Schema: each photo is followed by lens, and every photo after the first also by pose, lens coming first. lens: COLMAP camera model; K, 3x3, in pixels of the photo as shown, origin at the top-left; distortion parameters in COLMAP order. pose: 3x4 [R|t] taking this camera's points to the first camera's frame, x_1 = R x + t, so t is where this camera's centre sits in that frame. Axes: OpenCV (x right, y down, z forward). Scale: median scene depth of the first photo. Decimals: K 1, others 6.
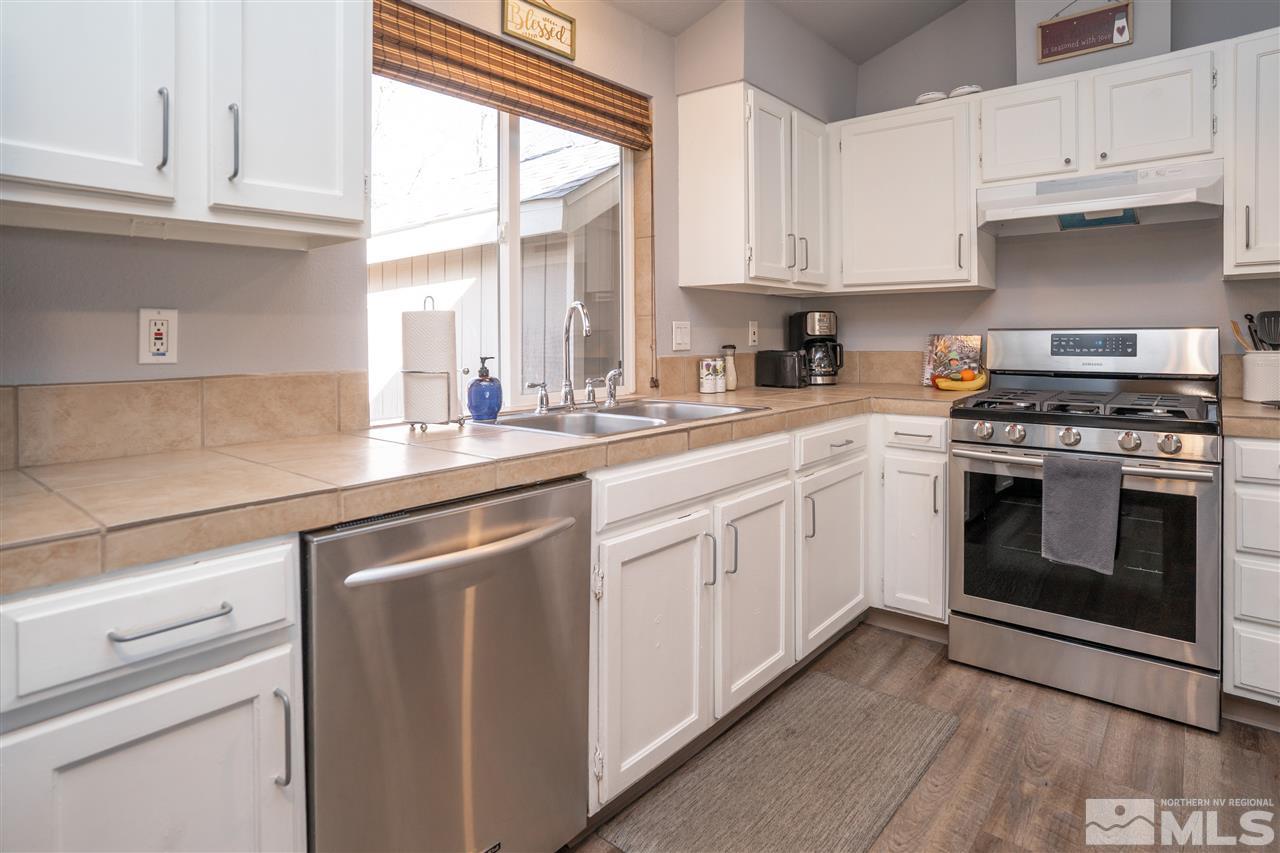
lens RADIAL K [[695.5, 0, 617.7], [0, 695.5, 337.0], [0, 0, 1]] dist [-0.054549, 0.020796]
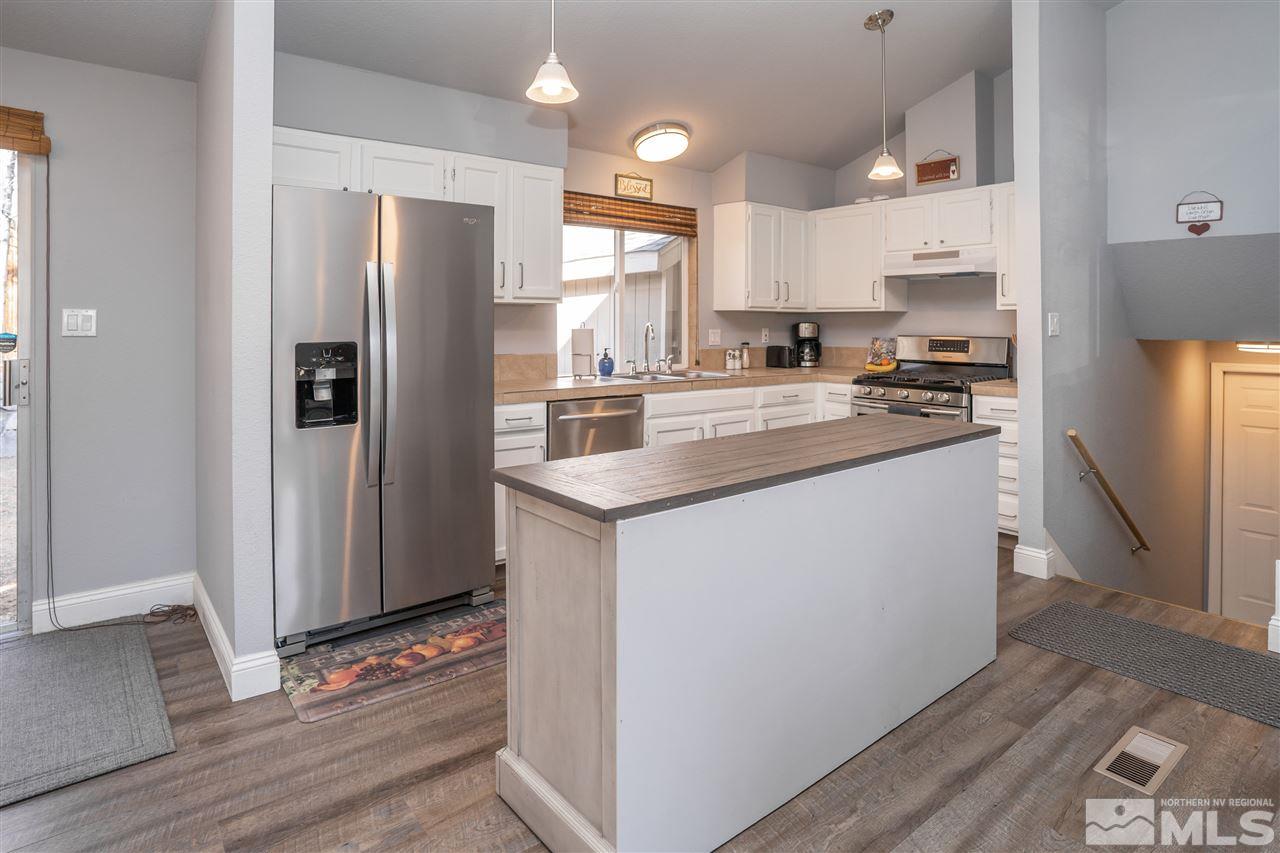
lens RADIAL K [[695.5, 0, 625.8], [0, 695.5, 322.0], [0, 0, 1]] dist [-0.054549, 0.020796]
pose [[0.983837, 0.009120, -0.178836, 0.216162], [-0.009887, 0.999945, -0.003394, -0.038632], [0.178796, 0.005108, 0.983873, -0.953249]]
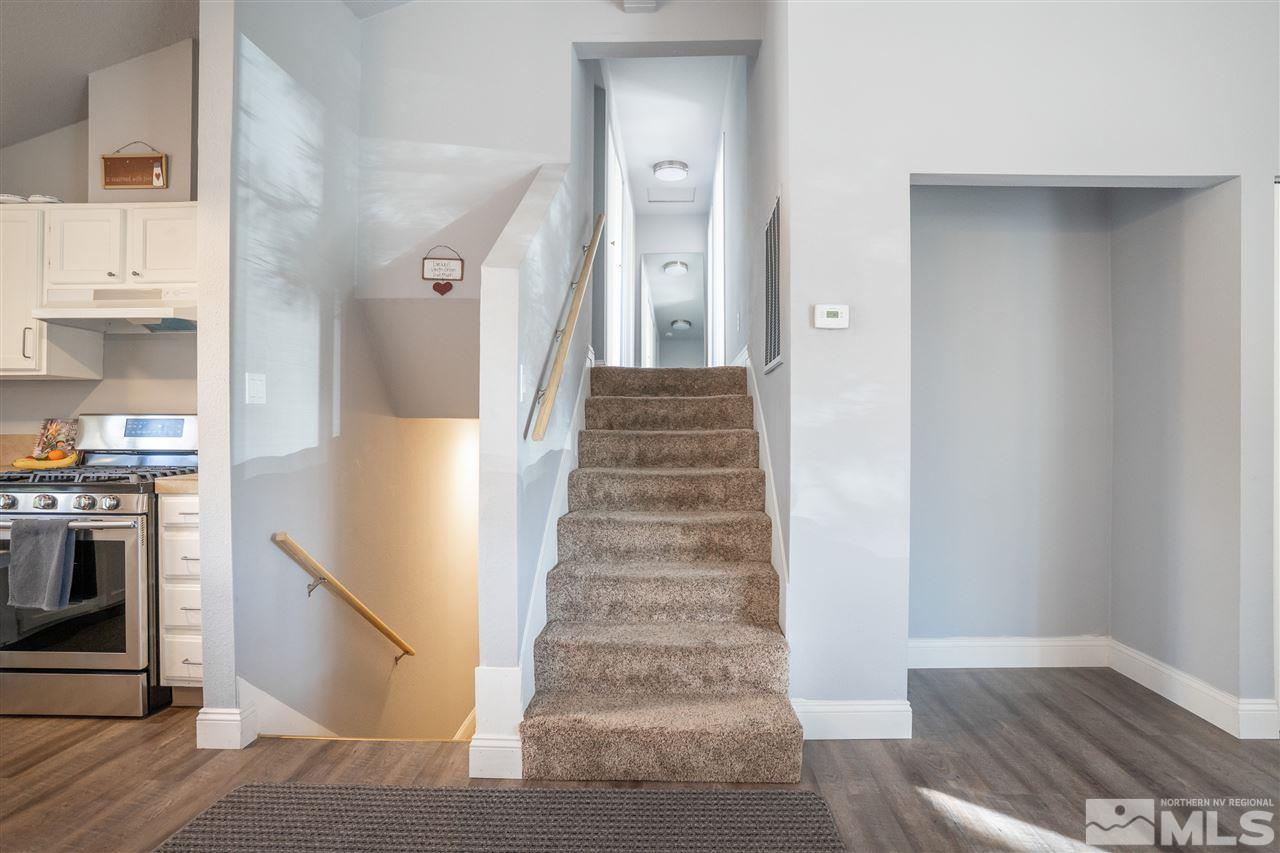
lens RADIAL K [[695.5, 0, 669.0], [0, 695.5, 425.7], [0, 0, 1]] dist [-0.054549, 0.020796]
pose [[0.752277, 0.009614, 0.658777, 0.636853], [-0.005233, 0.999949, -0.008617, 0.014496], [-0.658826, 0.003035, 0.752289, -0.566276]]
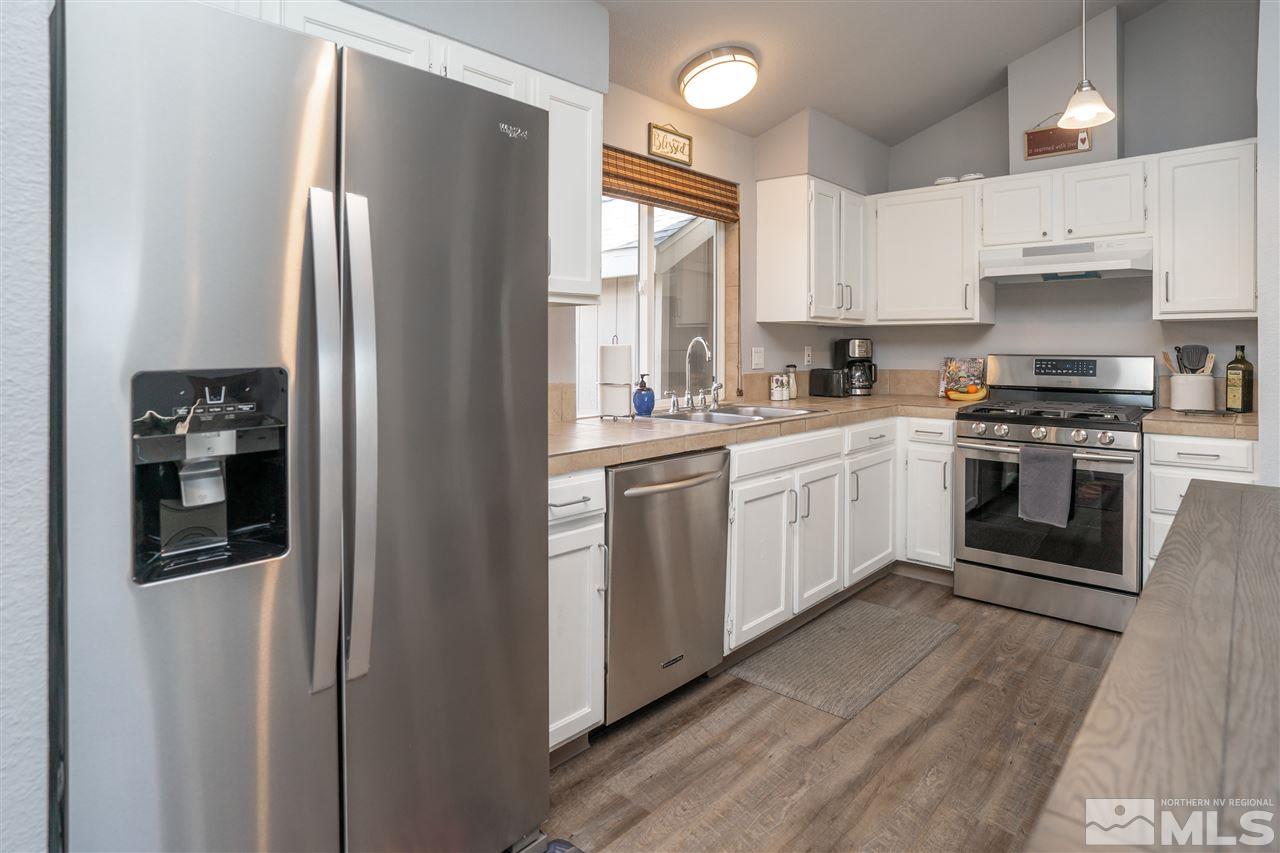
lens RADIAL K [[695.5, 0, 619.7], [0, 695.5, 346.1], [0, 0, 1]] dist [-0.054549, 0.020796]
pose [[0.999394, 0.008211, -0.033827, -0.152718], [-0.008270, 0.999964, -0.001621, -0.023973], [0.033812, 0.001900, 0.999426, -0.419239]]
